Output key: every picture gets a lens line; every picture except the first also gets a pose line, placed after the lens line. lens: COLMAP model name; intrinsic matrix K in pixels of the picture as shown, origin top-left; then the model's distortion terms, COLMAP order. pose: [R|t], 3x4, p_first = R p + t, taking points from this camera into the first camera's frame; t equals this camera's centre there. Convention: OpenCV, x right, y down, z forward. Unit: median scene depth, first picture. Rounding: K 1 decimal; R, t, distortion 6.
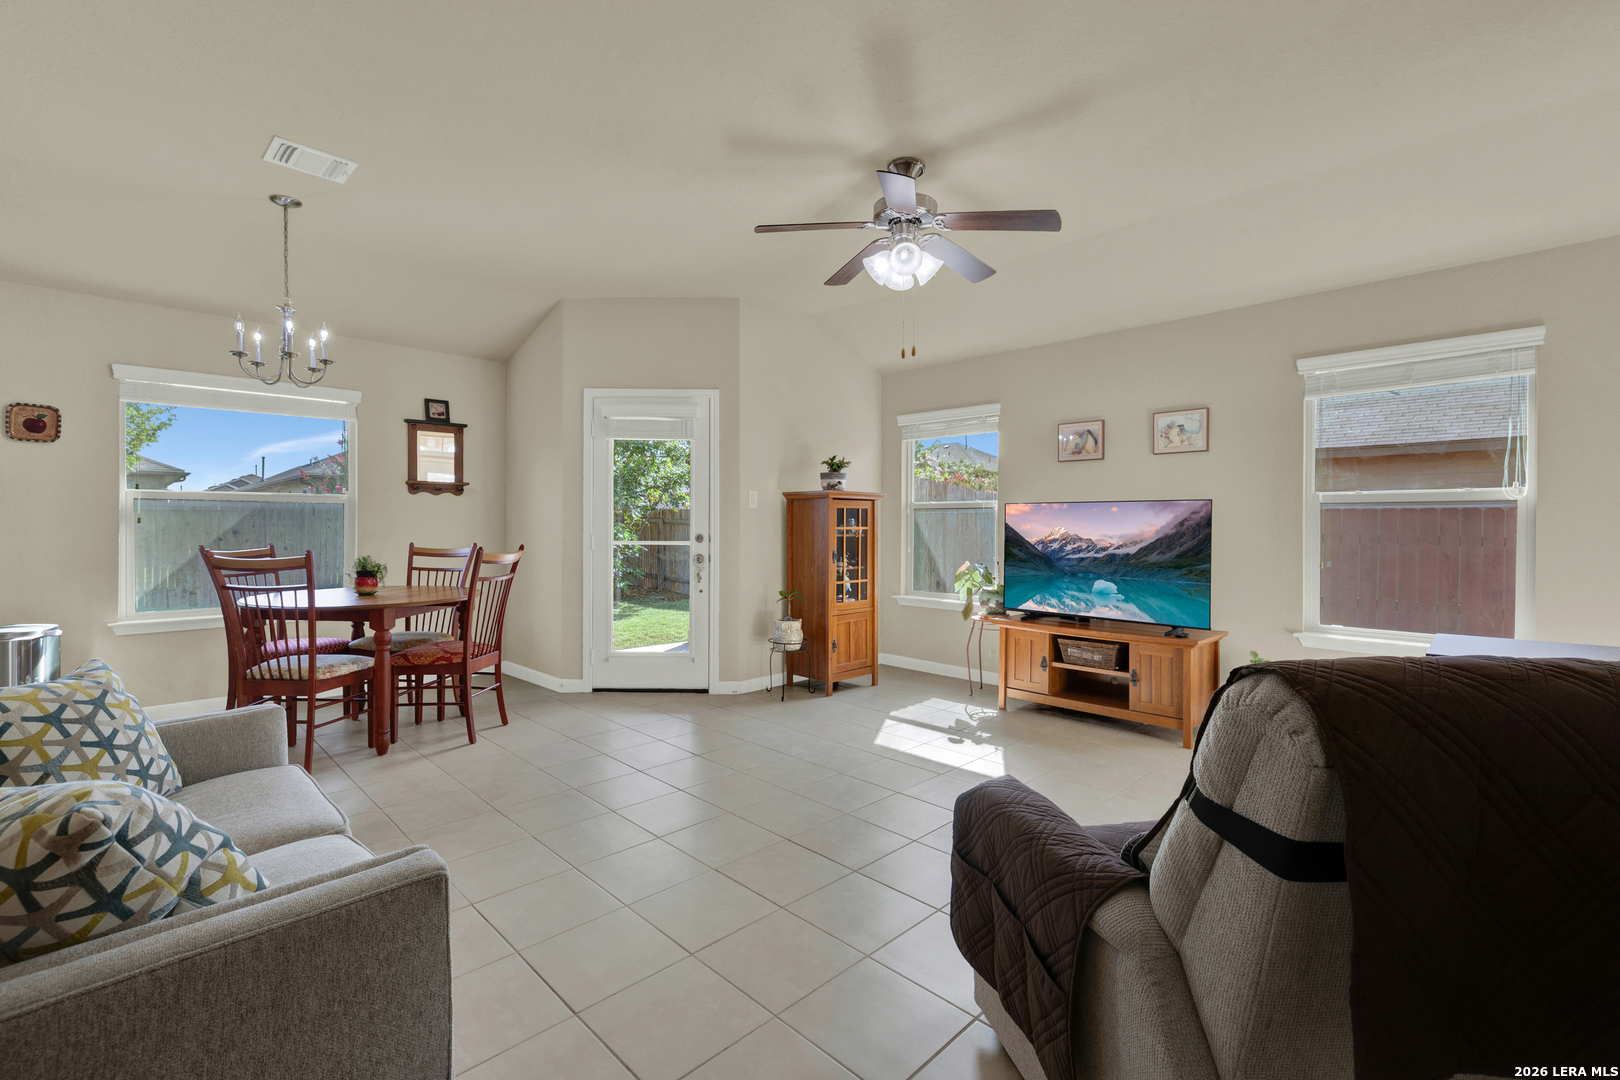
lens RADIAL K [[682.1, 0, 819.0], [0, 682.1, 526.7], [0, 0, 1]] dist [-0.022125, 0.004875]
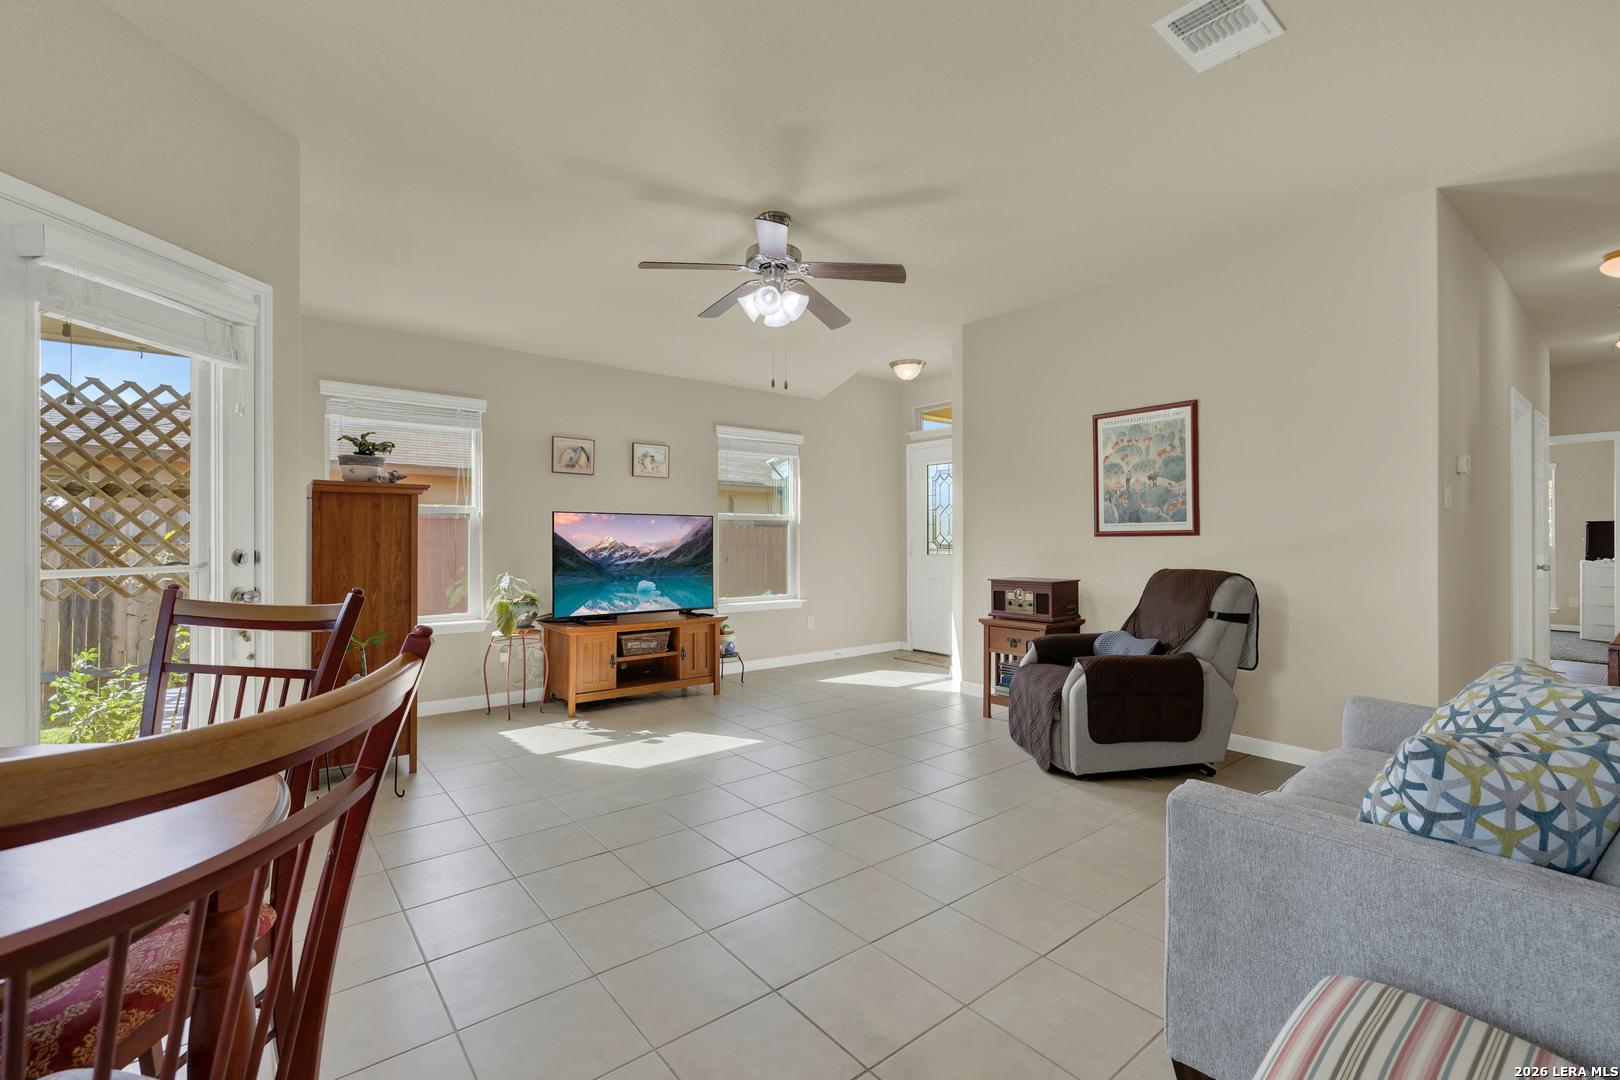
lens RADIAL K [[682.1, 0, 777.3], [0, 682.1, 547.5], [0, 0, 1]] dist [-0.022125, 0.004875]
pose [[0.118033, -0.019653, 0.992815, -0.722833], [0.001123, 0.999806, 0.019658, -0.002438], [-0.993009, -0.001206, 0.118032, 0.616684]]
